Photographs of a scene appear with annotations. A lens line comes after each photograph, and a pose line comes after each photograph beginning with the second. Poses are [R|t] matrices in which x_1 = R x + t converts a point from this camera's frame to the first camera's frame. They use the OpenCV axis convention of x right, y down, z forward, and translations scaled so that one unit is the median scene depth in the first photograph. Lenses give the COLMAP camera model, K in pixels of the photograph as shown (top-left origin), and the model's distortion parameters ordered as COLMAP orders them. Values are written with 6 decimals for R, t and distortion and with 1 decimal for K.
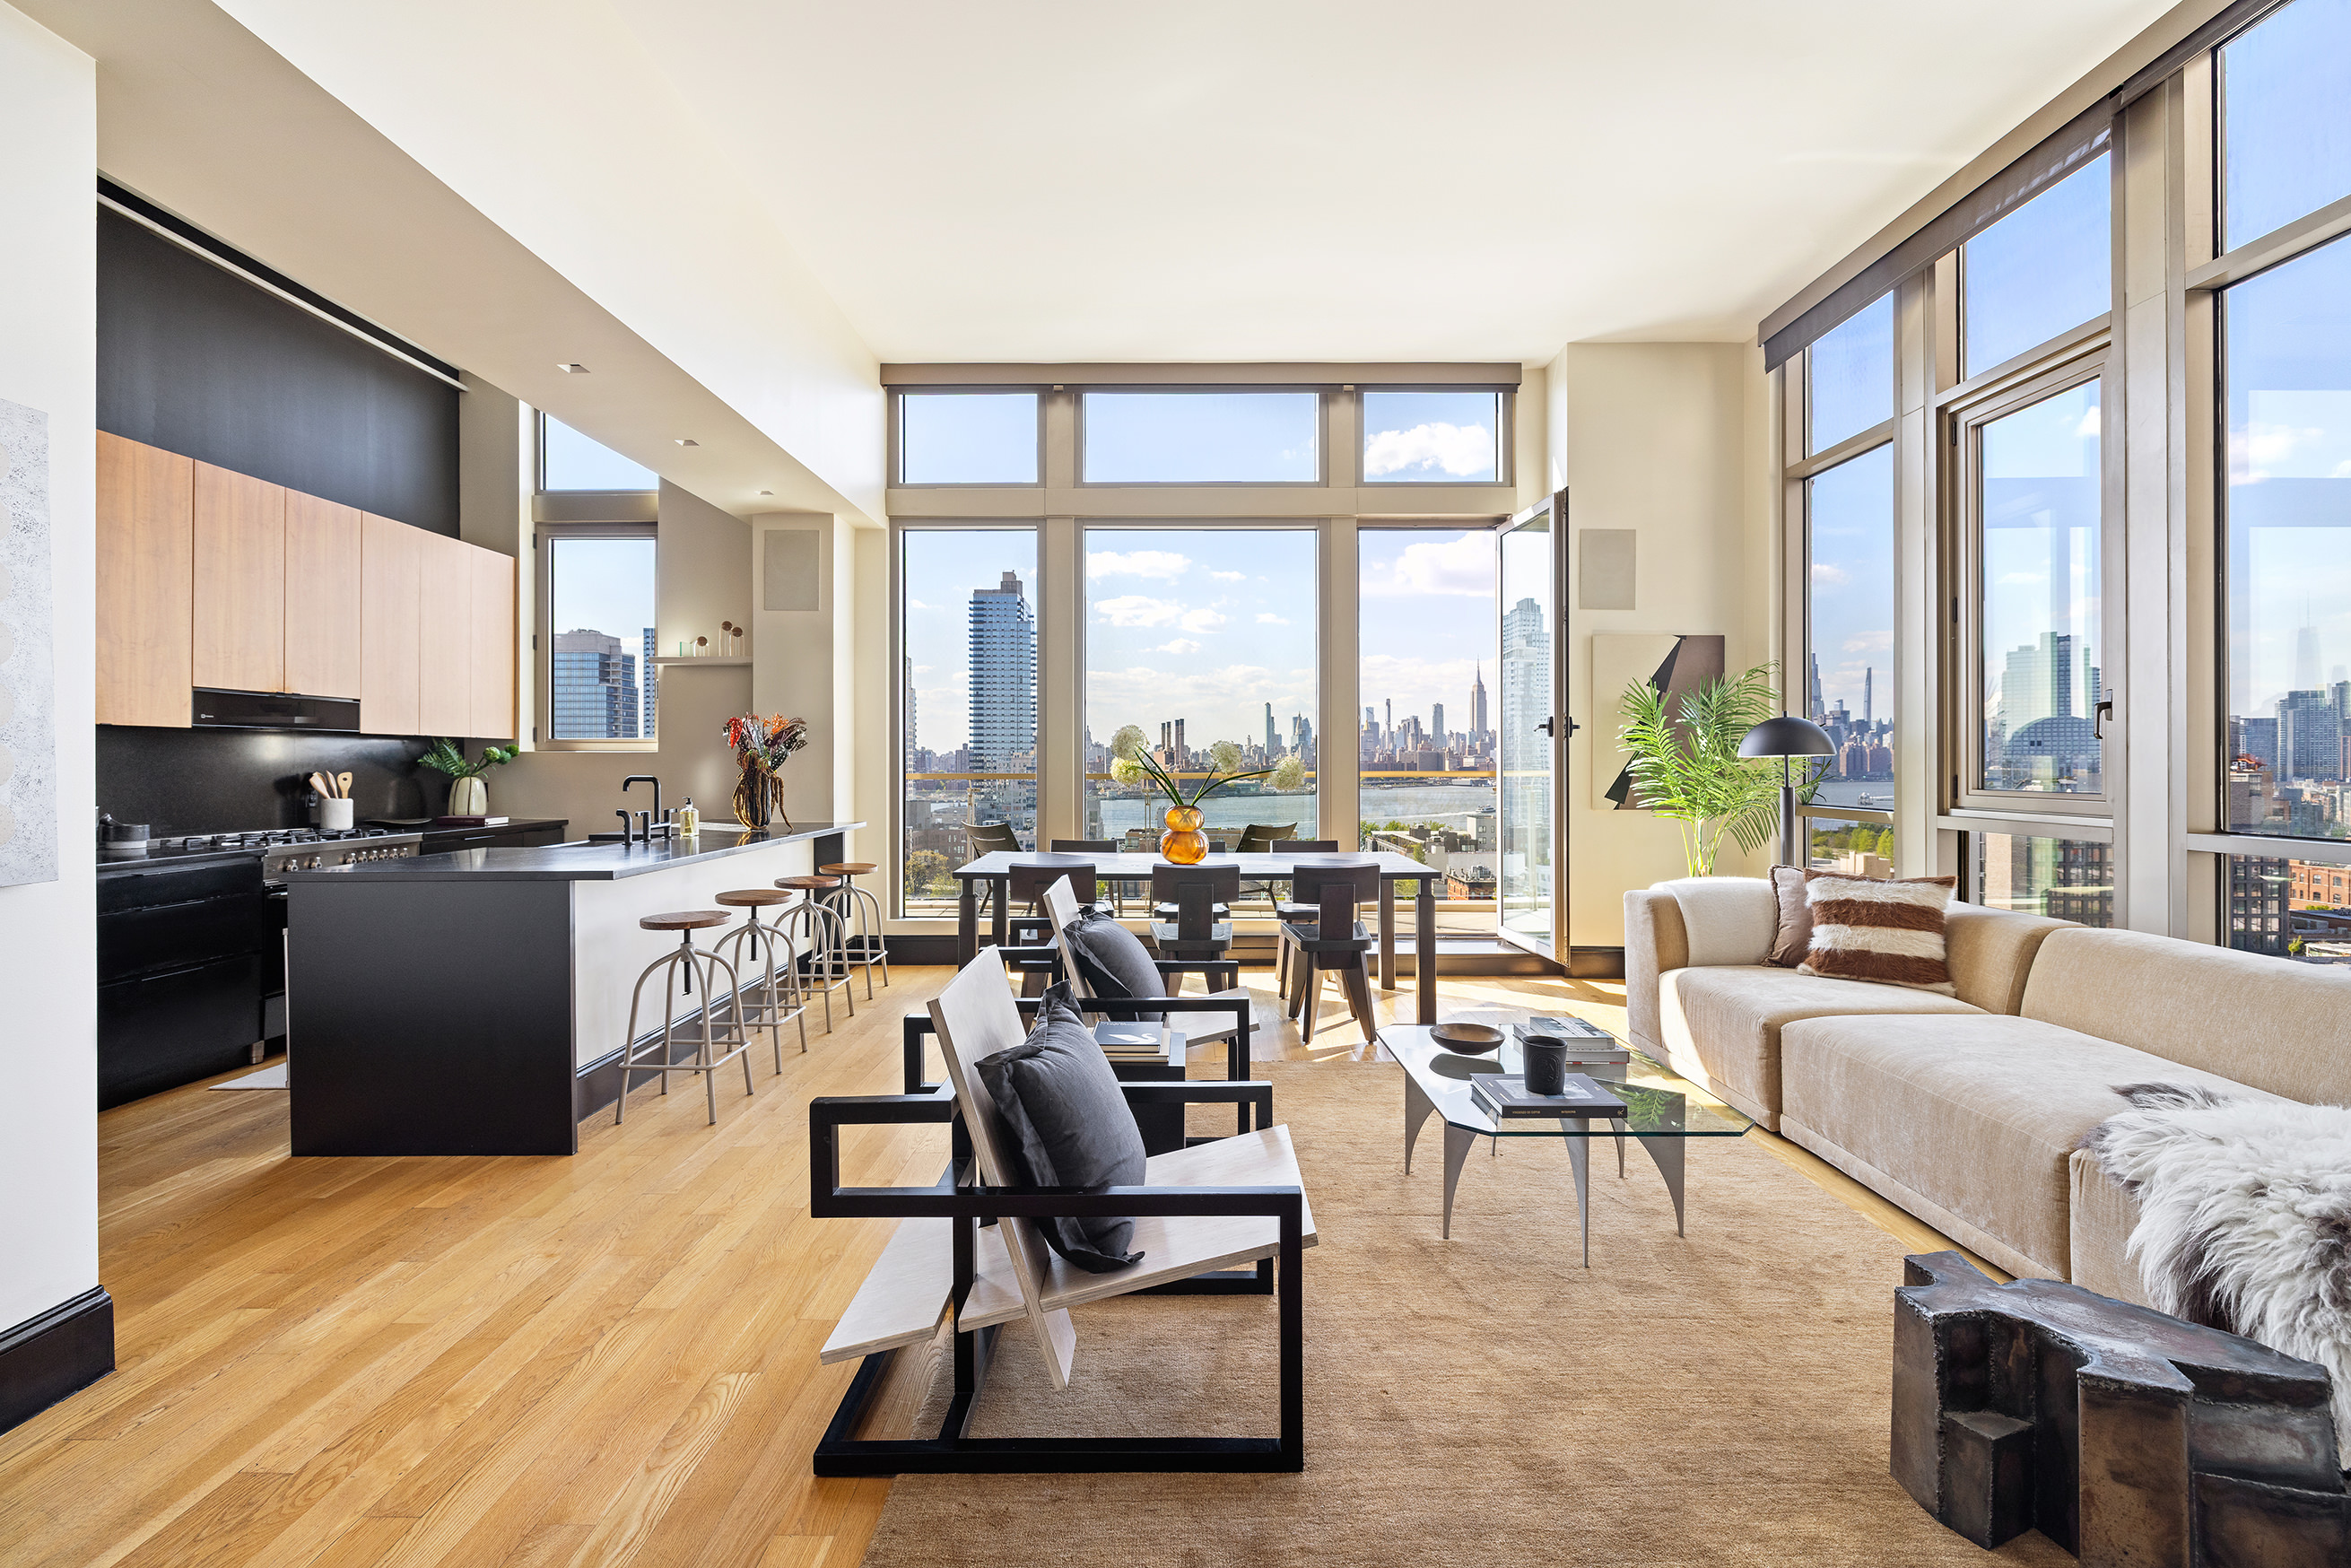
lens RADIAL K [[1082.6, 0, 1203.8], [0, 1082.6, 776.1], [0, 0, 1]] dist [-0.010982, 0.001332]
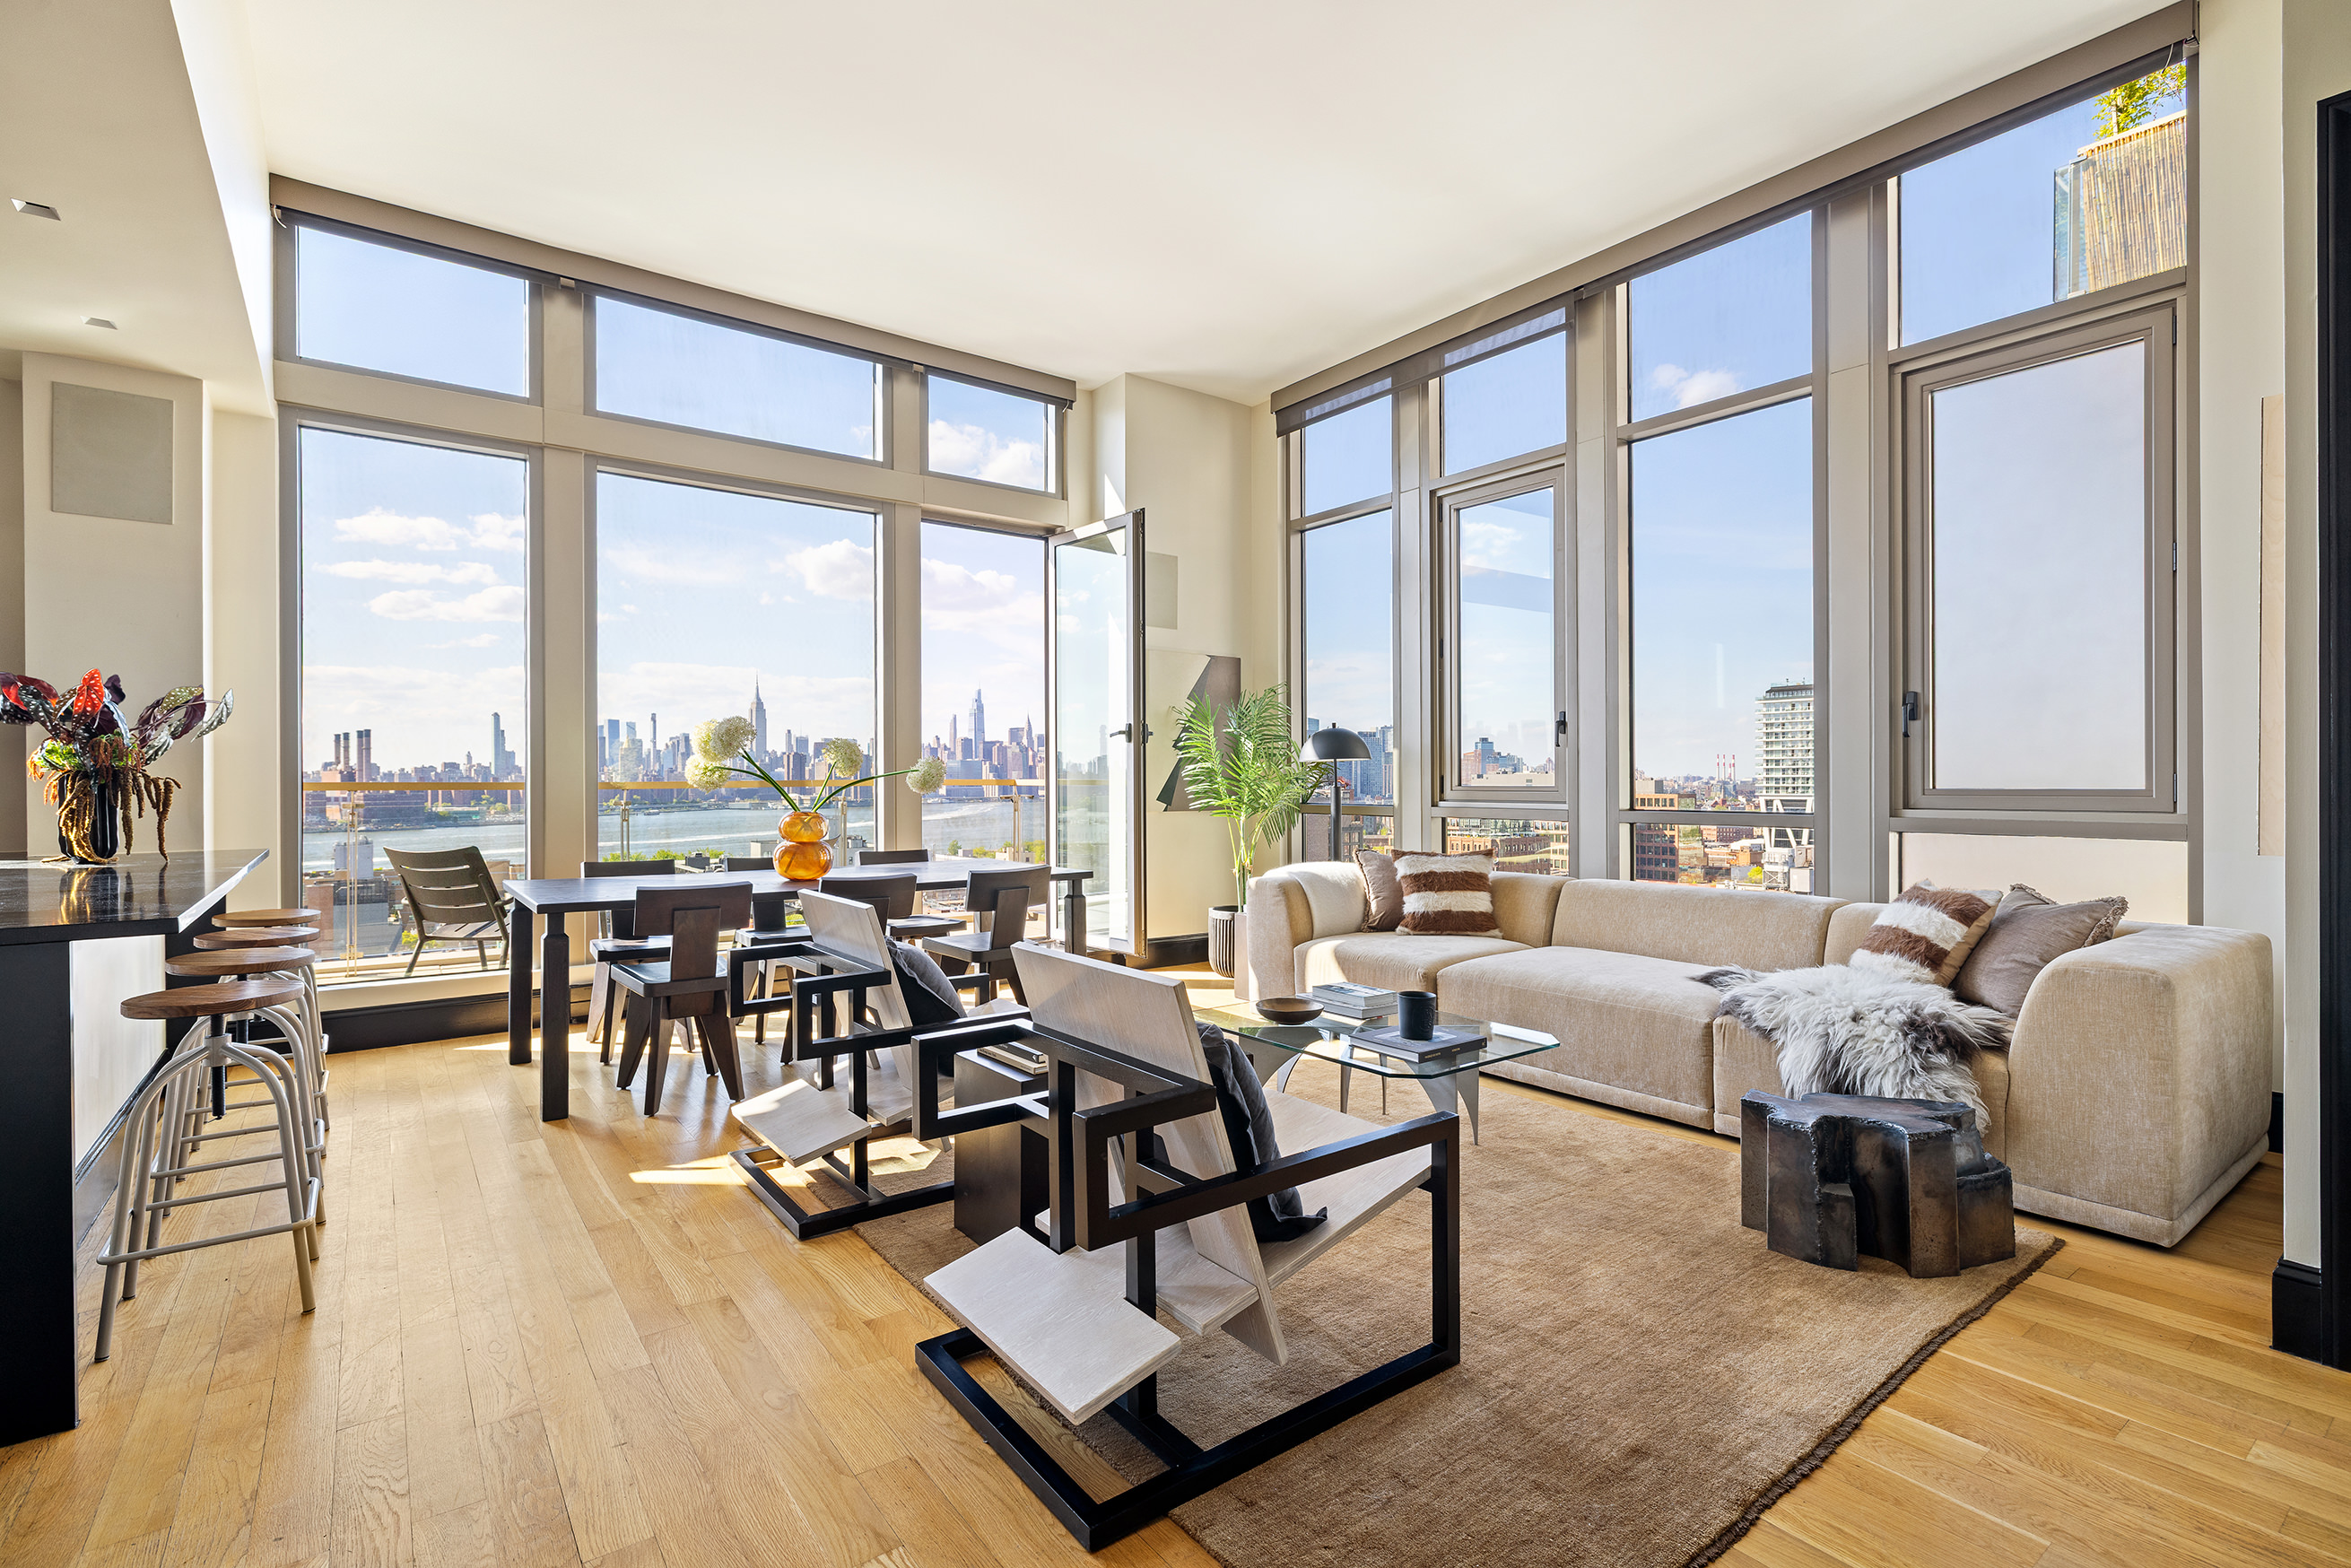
lens RADIAL K [[1082.6, 0, 1220.9], [0, 1082.6, 805.4], [0, 0, 1]] dist [-0.010982, 0.001332]
pose [[0.787757, -0.015424, 0.615793, -0.258360], [0.011486, 0.999880, 0.010350, 0.014808], [-0.615879, -0.001081, 0.787840, 0.108375]]
